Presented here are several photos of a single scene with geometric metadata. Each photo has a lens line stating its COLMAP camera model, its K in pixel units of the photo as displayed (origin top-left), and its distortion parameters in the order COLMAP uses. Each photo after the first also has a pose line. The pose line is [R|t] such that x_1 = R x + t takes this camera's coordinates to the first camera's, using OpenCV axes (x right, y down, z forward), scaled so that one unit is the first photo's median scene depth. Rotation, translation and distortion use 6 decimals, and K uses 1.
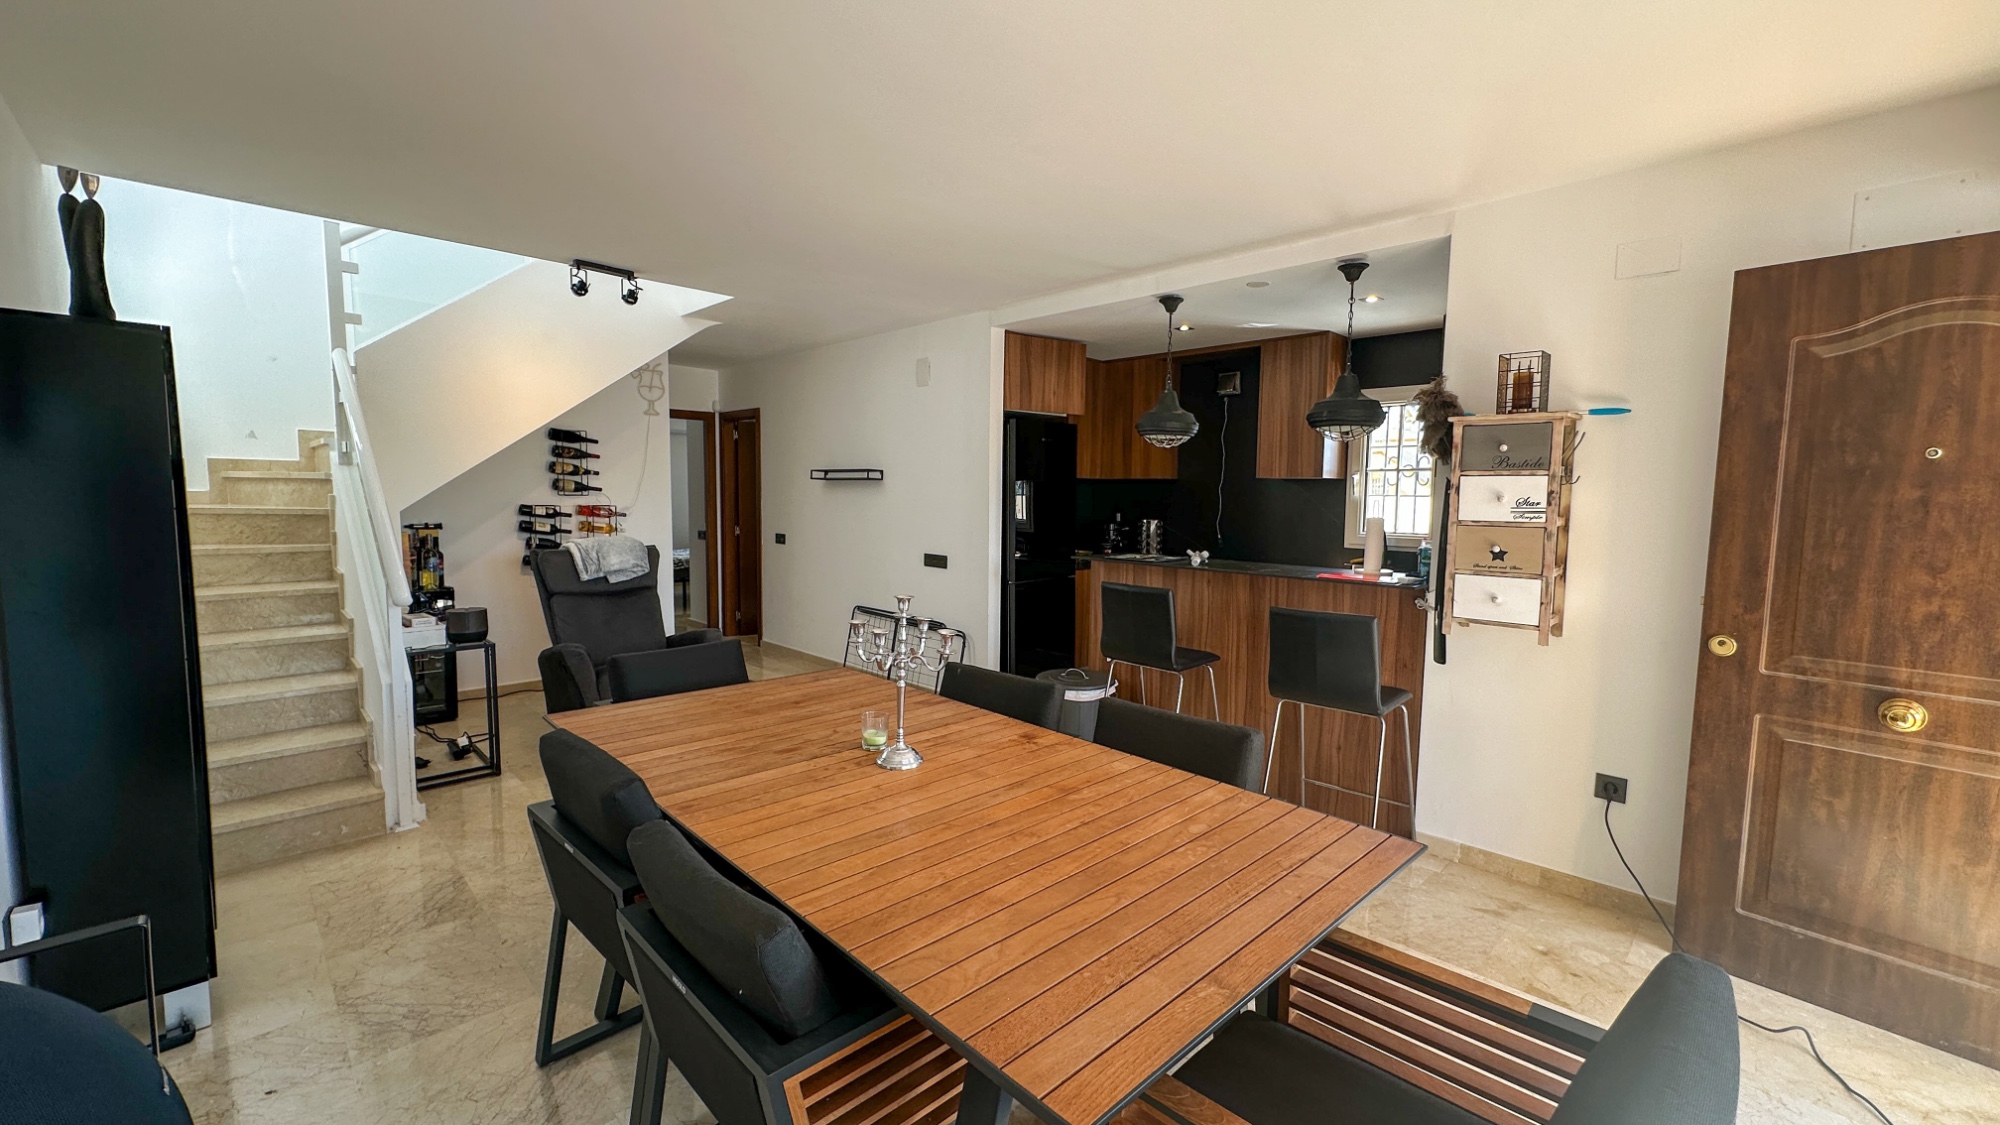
lens RADIAL K [[794.9, 0, 1003.9], [0, 794.9, 558.0], [0, 0, 1]] dist [-0.000199, -0.000017]
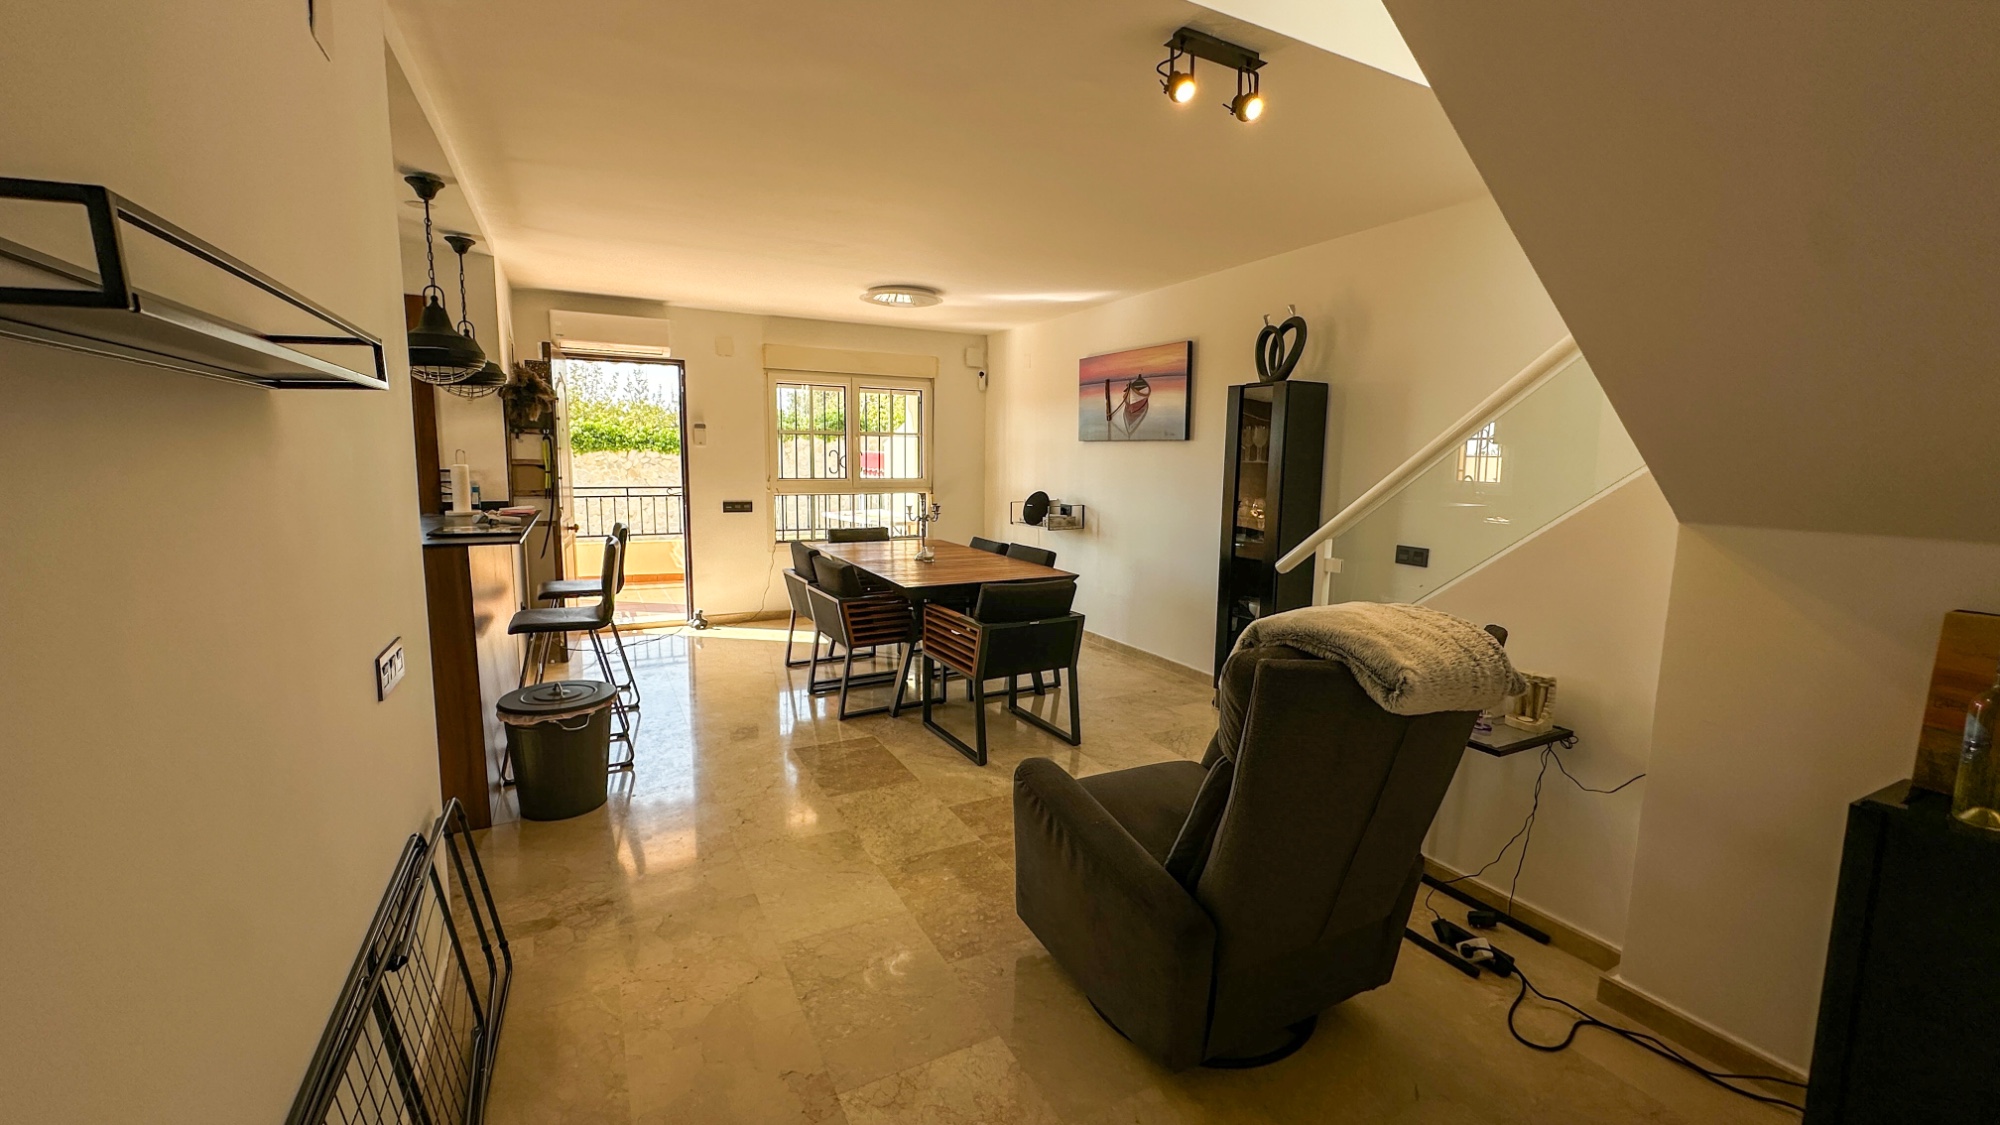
lens RADIAL K [[794.9, 0, 999.5], [0, 794.9, 563.0], [0, 0, 1]] dist [-0.000199, -0.000017]
pose [[-0.955427, -0.065152, 0.287949, -0.398495], [-0.000875, 0.975966, 0.217920, -0.104665], [-0.295227, 0.207954, -0.932521, 1.194882]]
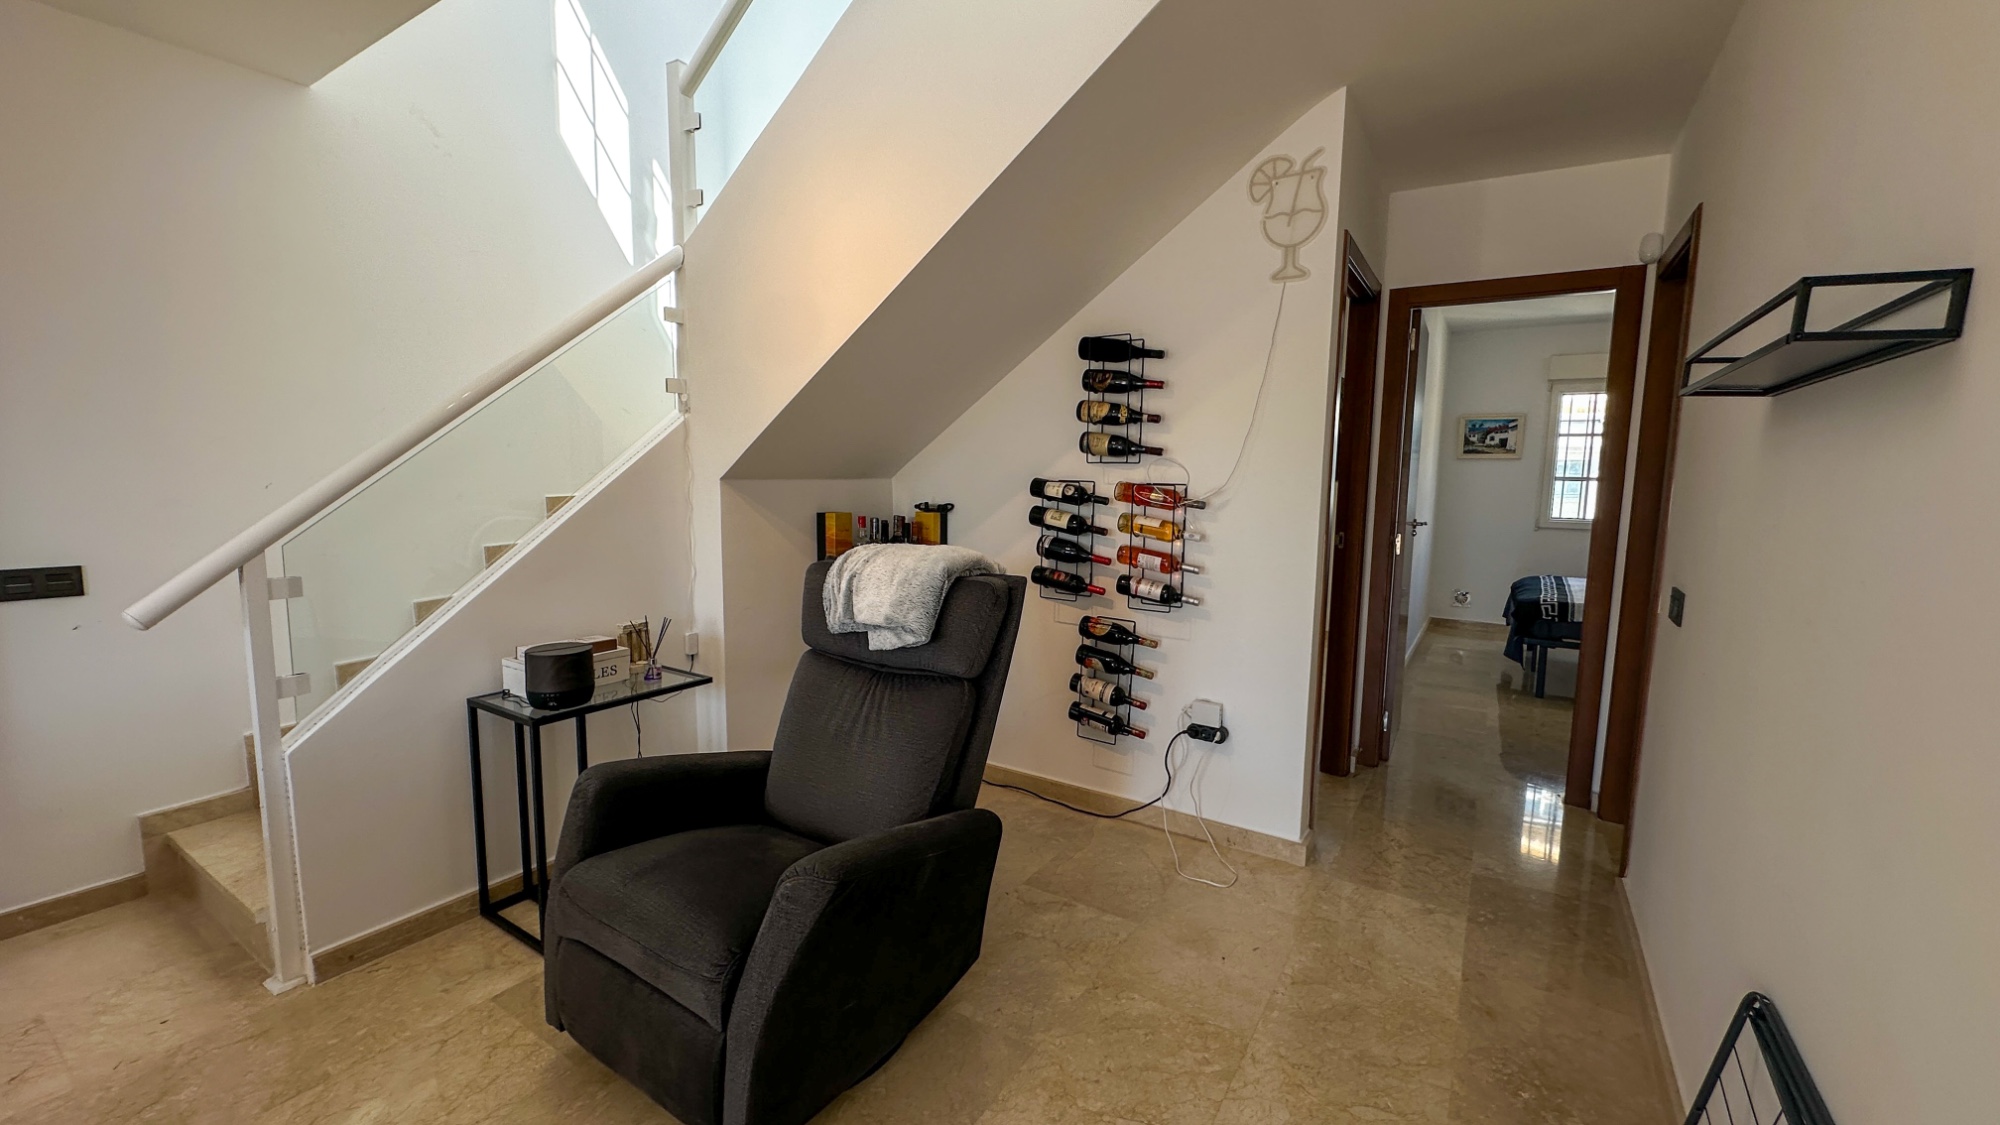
lens RADIAL K [[794.9, 0, 998.2], [0, 794.9, 556.1], [0, 0, 1]] dist [-0.000199, -0.000017]
pose [[0.211989, 0.100585, -0.972082, -0.043525], [-0.095870, 0.992032, 0.081742, -0.054666], [0.972558, 0.075865, 0.219943, 0.835909]]
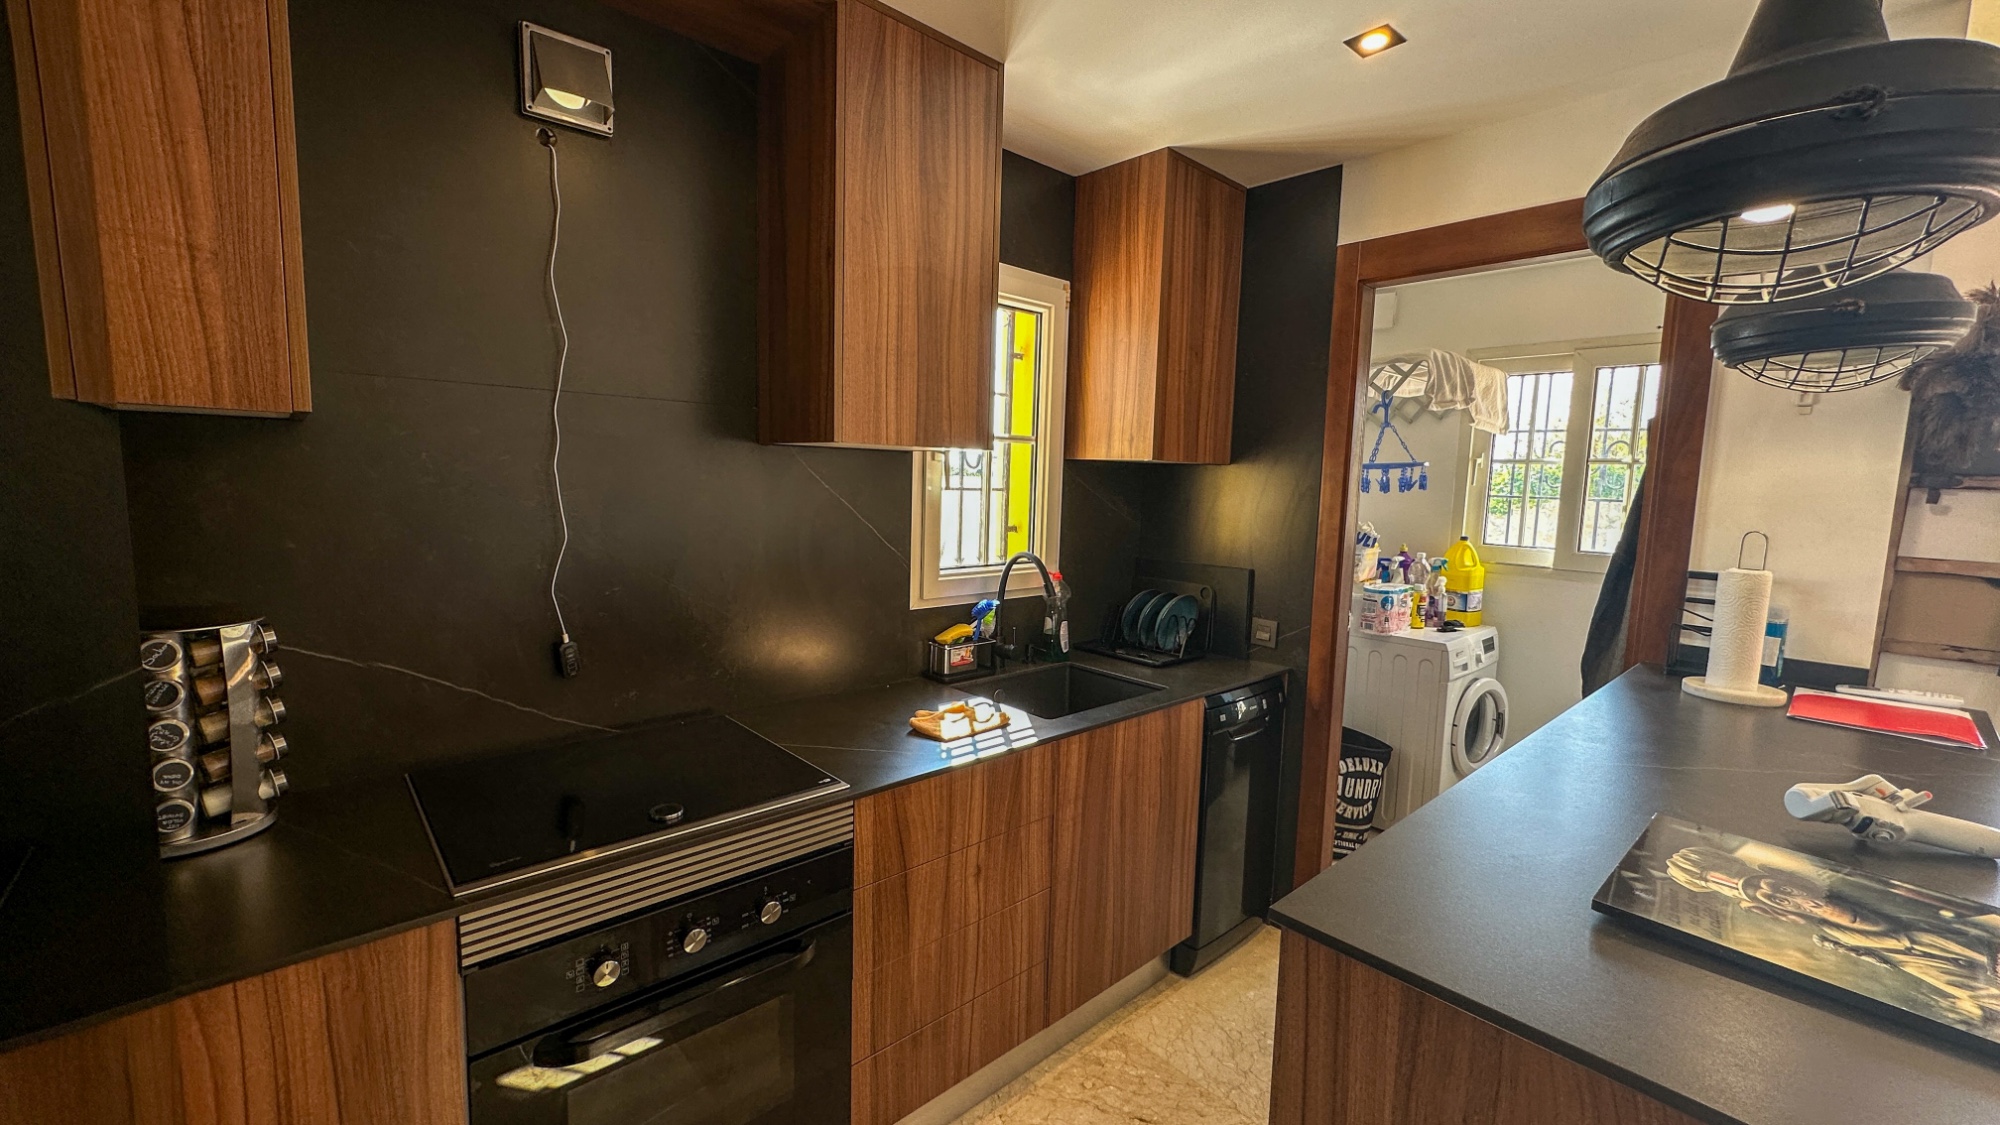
lens RADIAL K [[794.9, 0, 998.7], [0, 794.9, 560.5], [0, 0, 1]] dist [-0.000199, -0.000017]
pose [[0.042479, -0.115890, 0.992353, 0.003688], [0.055708, 0.991979, 0.113462, -0.083153], [-0.997543, 0.050462, 0.048594, 0.891058]]
